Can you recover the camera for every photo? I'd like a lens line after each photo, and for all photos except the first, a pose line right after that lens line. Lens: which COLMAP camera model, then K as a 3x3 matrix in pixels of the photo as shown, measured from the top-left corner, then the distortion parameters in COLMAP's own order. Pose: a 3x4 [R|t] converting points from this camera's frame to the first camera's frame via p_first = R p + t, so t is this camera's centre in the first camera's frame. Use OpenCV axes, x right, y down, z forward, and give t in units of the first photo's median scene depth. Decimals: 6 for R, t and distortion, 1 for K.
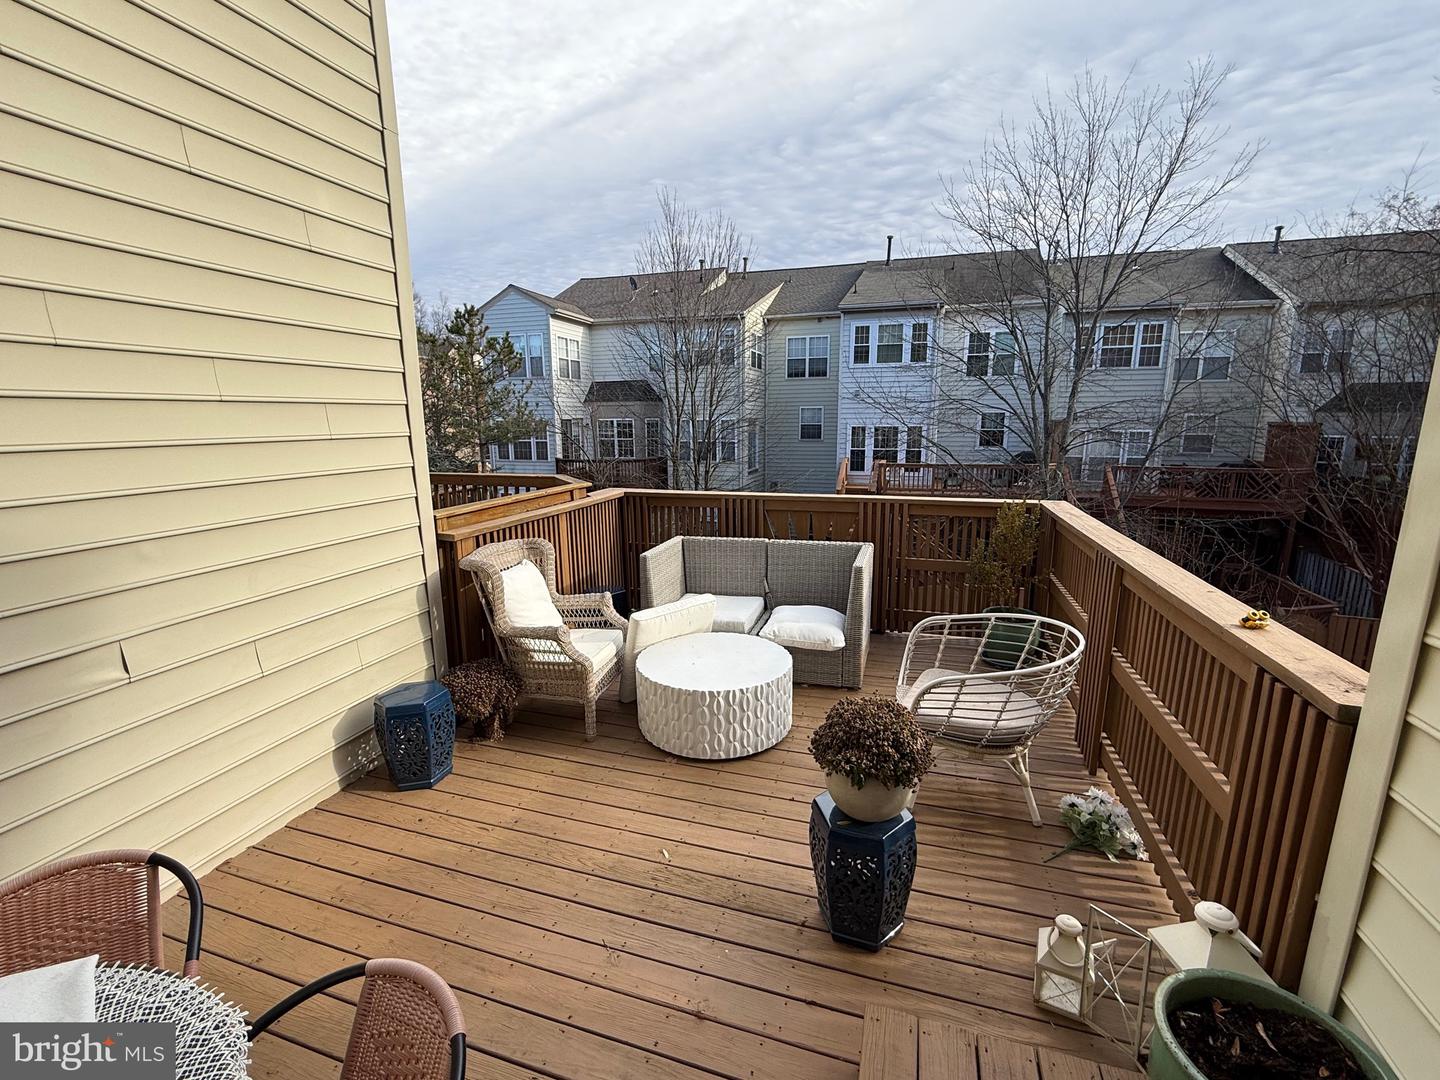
lens RADIAL K [[626.1, 0, 722.4], [0, 626.1, 546.9], [0, 0, 1]] dist [0.000944, 0.000187]
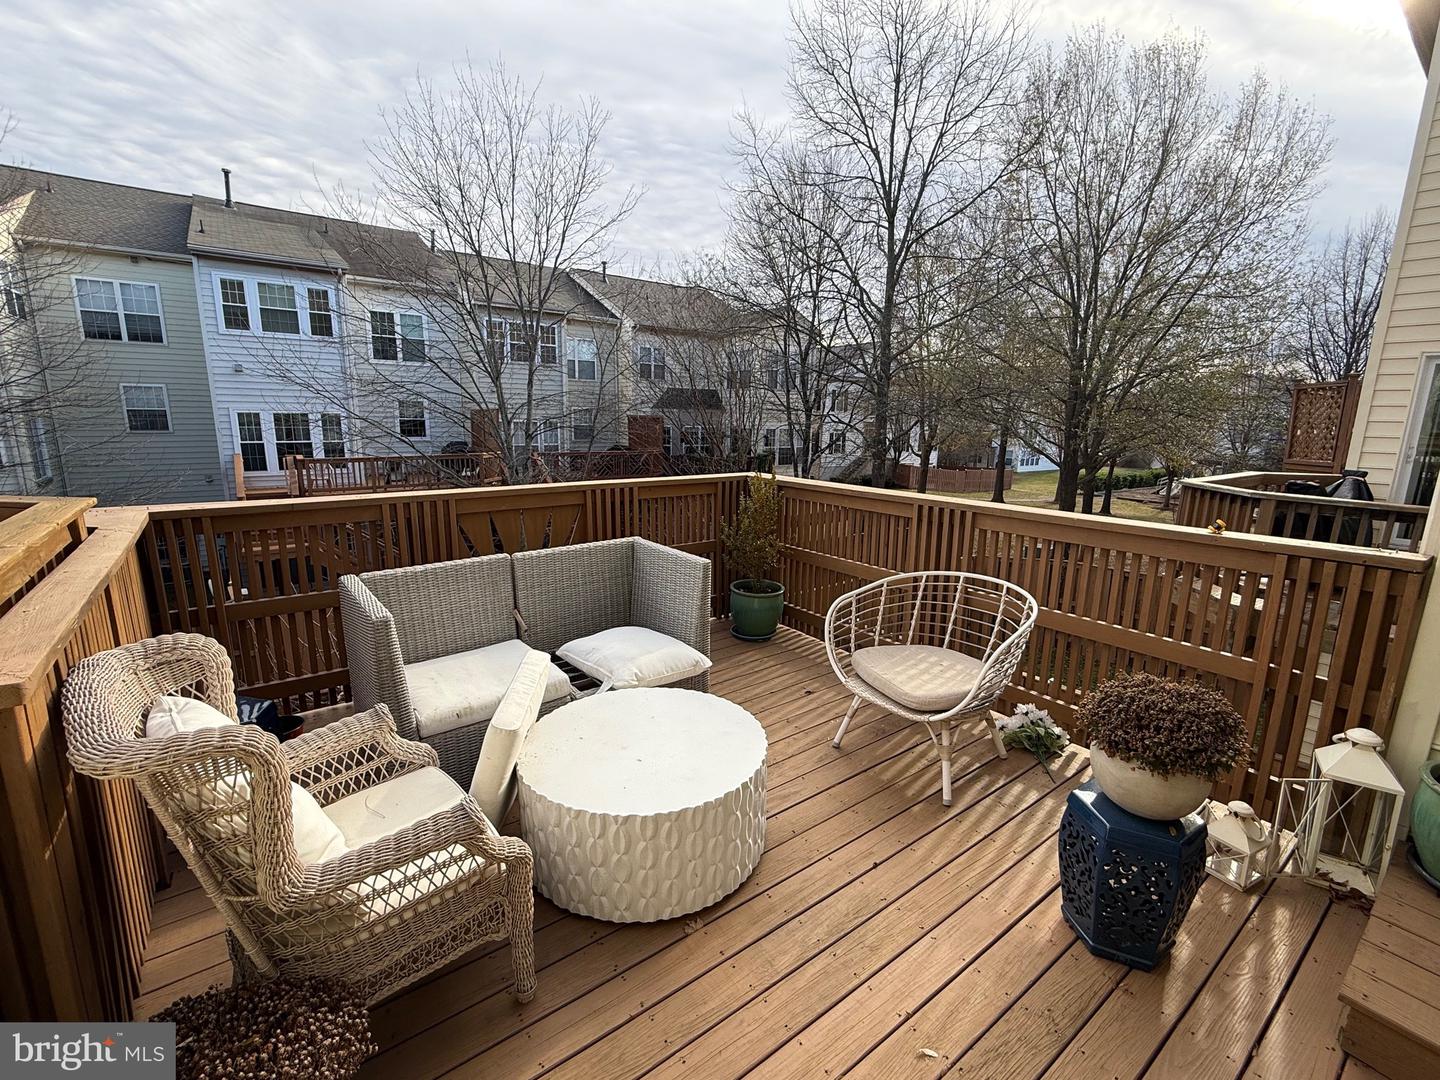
lens RADIAL K [[626.1, 0, 713.1], [0, 626.1, 541.9], [0, 0, 1]] dist [0.000944, 0.000187]
pose [[0.582288, -0.146743, 0.799629, -0.090938], [0.146416, 0.986421, 0.074402, -0.011561], [-0.799689, 0.073755, 0.595867, 0.110261]]
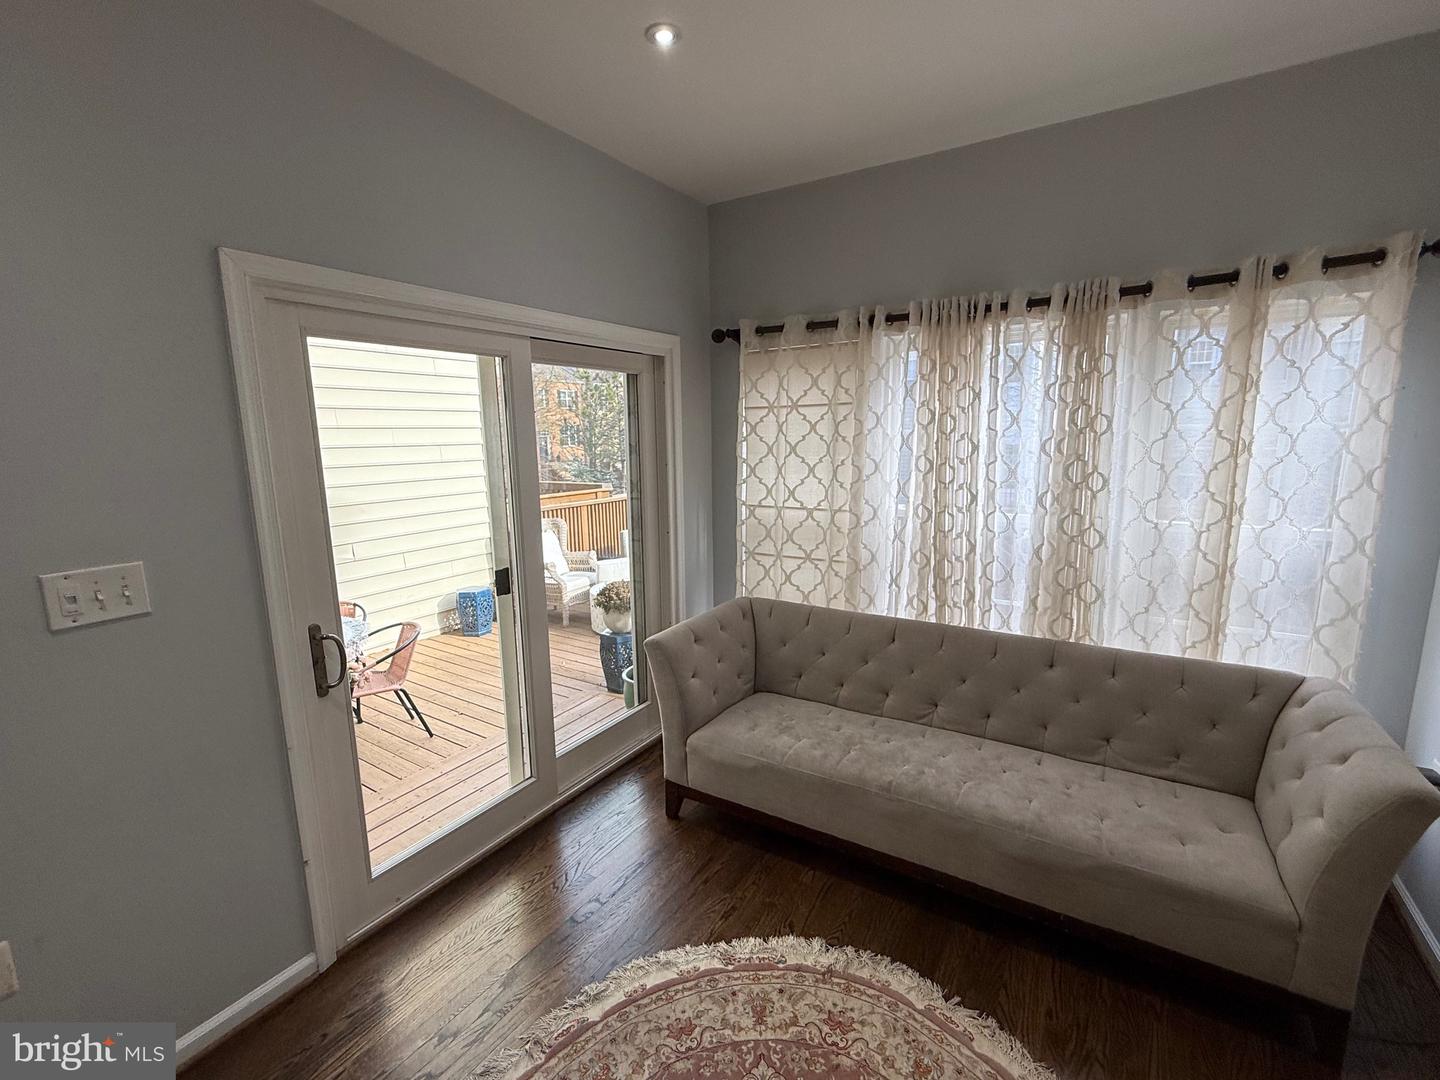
lens RADIAL K [[626.1, 0, 713.4], [0, 626.1, 538.8], [0, 0, 1]] dist [0.000944, 0.000187]
pose [[0.961222, 0.041196, -0.272680, 0.139828], [-0.047952, 0.998685, -0.018155, 0.012814], [0.271573, 0.030527, 0.961934, -0.129695]]
